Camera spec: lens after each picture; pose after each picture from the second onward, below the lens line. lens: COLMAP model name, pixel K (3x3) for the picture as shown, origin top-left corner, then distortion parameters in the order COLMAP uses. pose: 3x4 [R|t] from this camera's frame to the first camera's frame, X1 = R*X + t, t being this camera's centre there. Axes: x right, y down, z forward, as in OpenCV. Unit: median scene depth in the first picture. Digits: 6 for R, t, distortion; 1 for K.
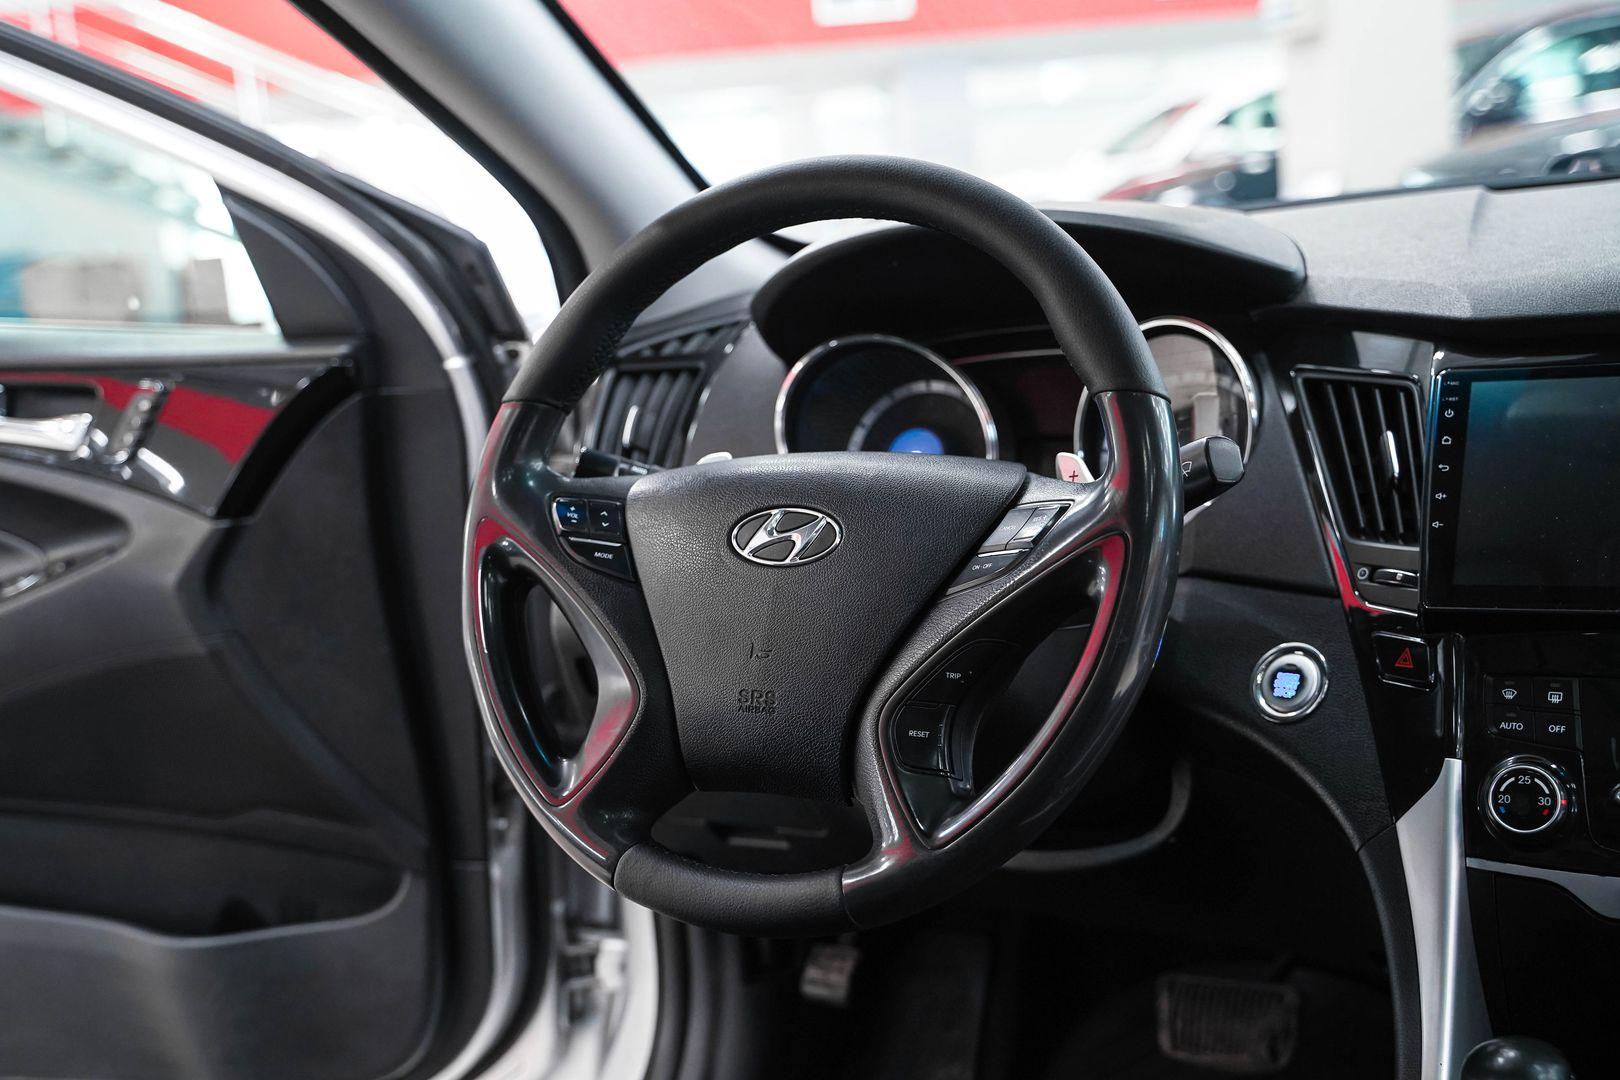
lens RADIAL K [[1859.3, 0, 810.0], [0, 1859.3, 540.0], [0, 0, 1]] dist [0.015361, 0.024175]
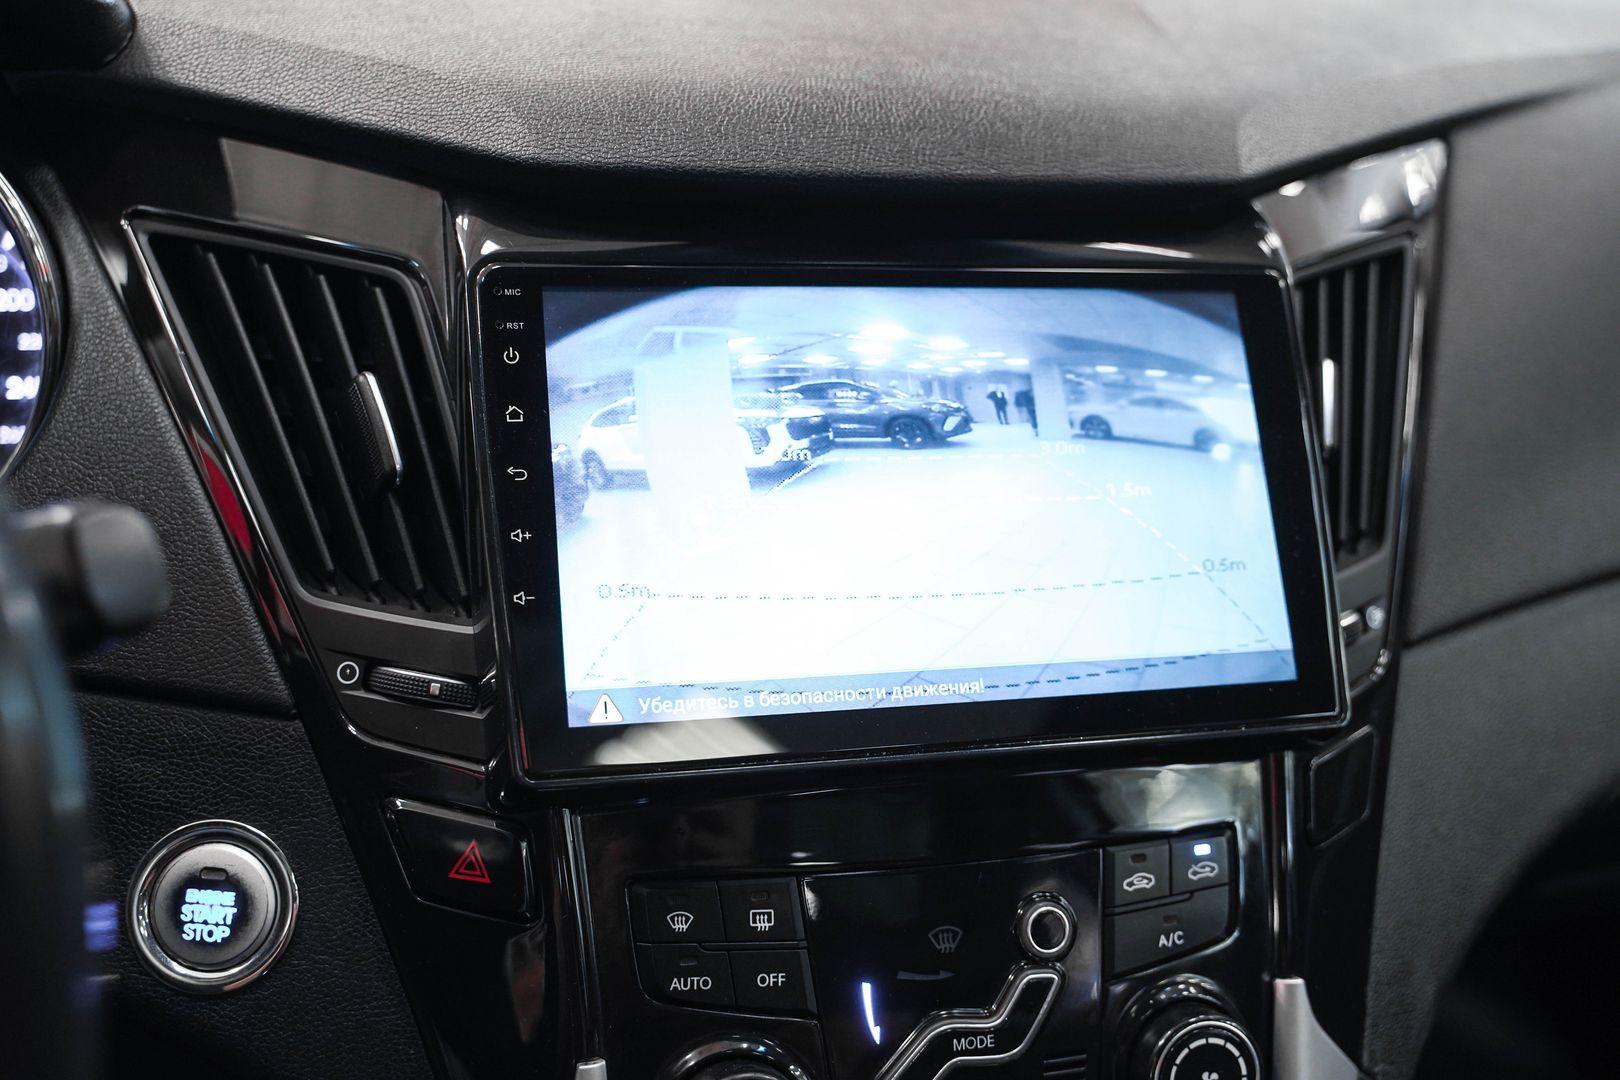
lens RADIAL K [[1719.8, 0, 810.0], [0, 1719.8, 540.0], [0, 0, 1]] dist [-0.027675, -0.000620]
pose [[0.717232, -0.129844, 0.684631, 0.075042], [-0.019731, 0.978308, 0.206213, -0.113036], [-0.696555, -0.161411, 0.699112, 0.593413]]
